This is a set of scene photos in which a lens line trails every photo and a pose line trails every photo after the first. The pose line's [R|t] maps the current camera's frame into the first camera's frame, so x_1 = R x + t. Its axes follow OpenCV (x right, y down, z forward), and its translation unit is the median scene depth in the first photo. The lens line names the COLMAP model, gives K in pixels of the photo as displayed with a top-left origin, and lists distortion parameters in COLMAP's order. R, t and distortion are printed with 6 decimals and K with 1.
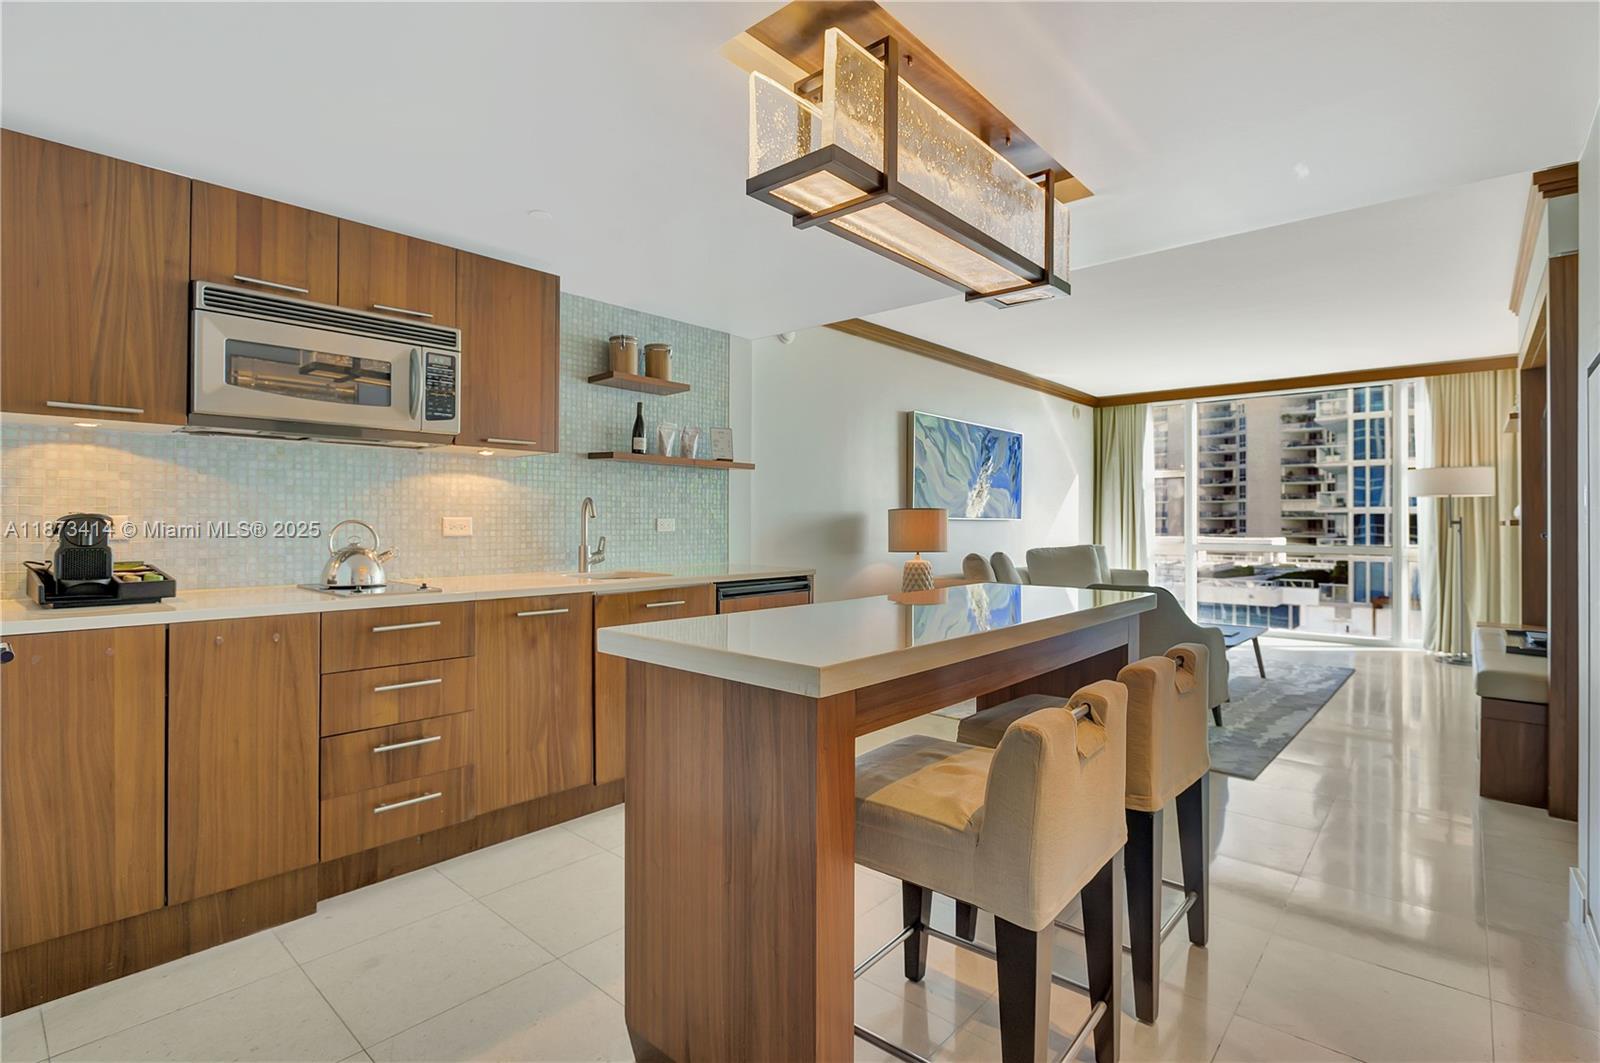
lens RADIAL K [[765.1, 0, 803.4], [0, 765.1, 512.5], [0, 0, 1]] dist [-0.003221, -0.000289]
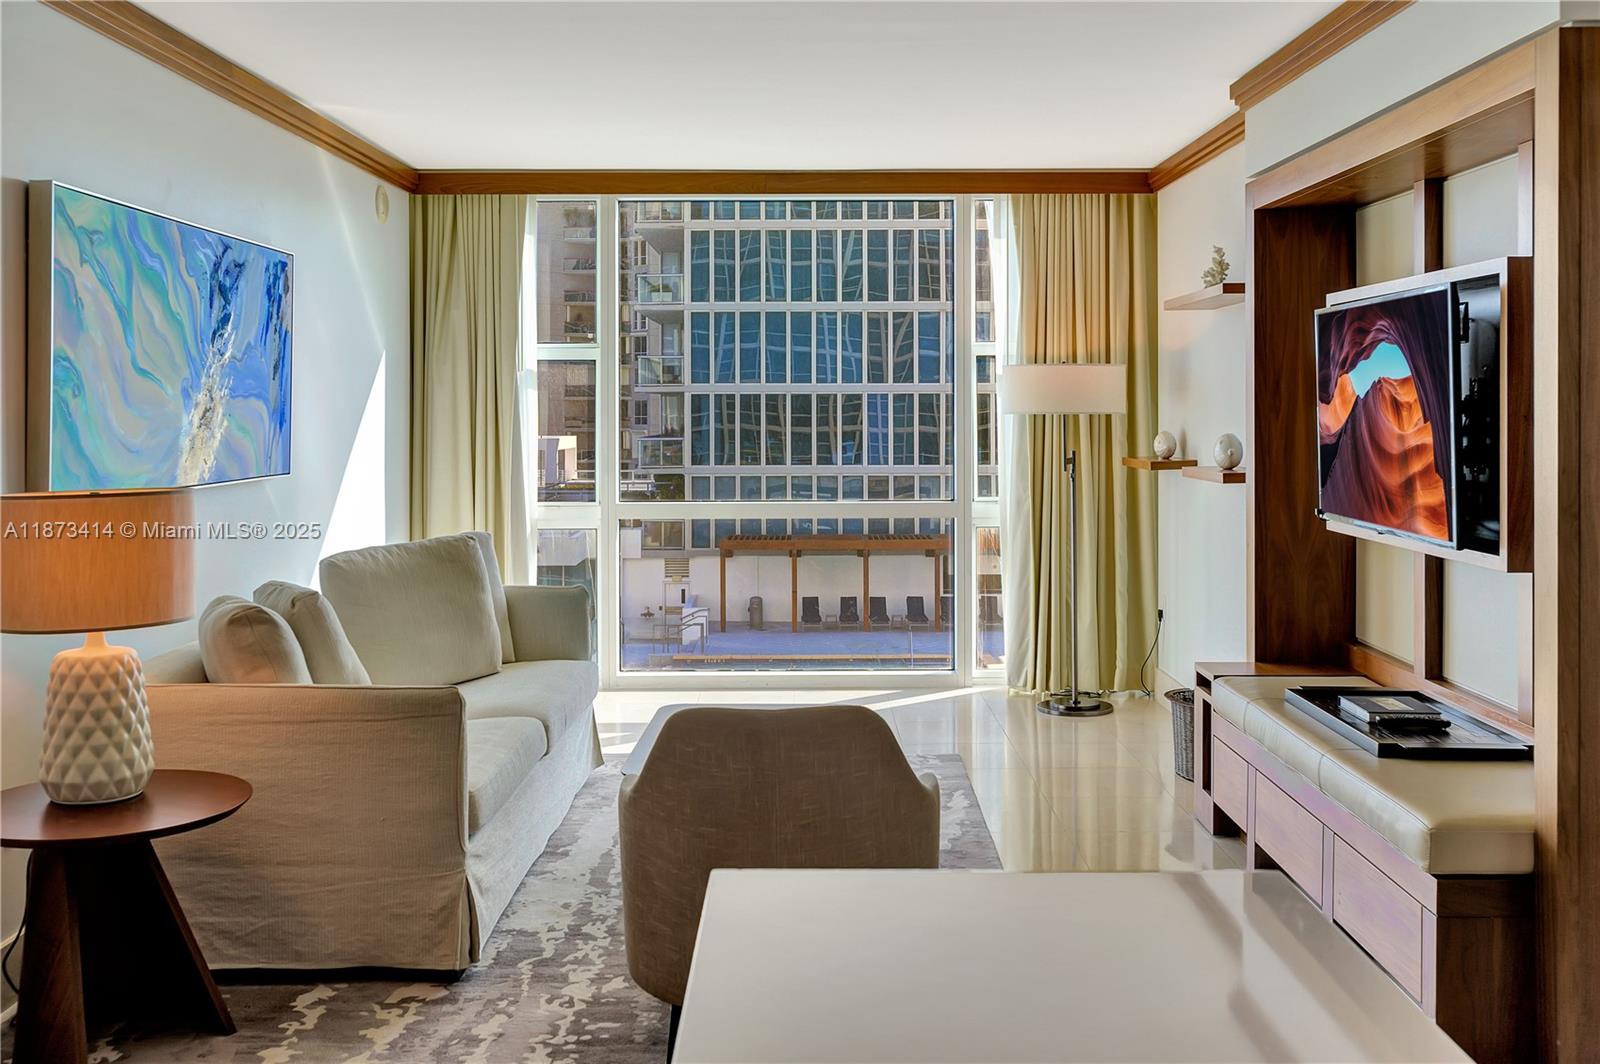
lens RADIAL K [[1592.4, 0, 801.0], [0, 1592.4, 402.8], [0, 0, 1]] dist [0.007124, 0.004937]
pose [[0.750426, -0.006502, 0.660923, -0.084189], [-0.002528, 0.999916, 0.012708, -0.059478], [-0.660950, -0.011207, 0.750346, 0.349185]]
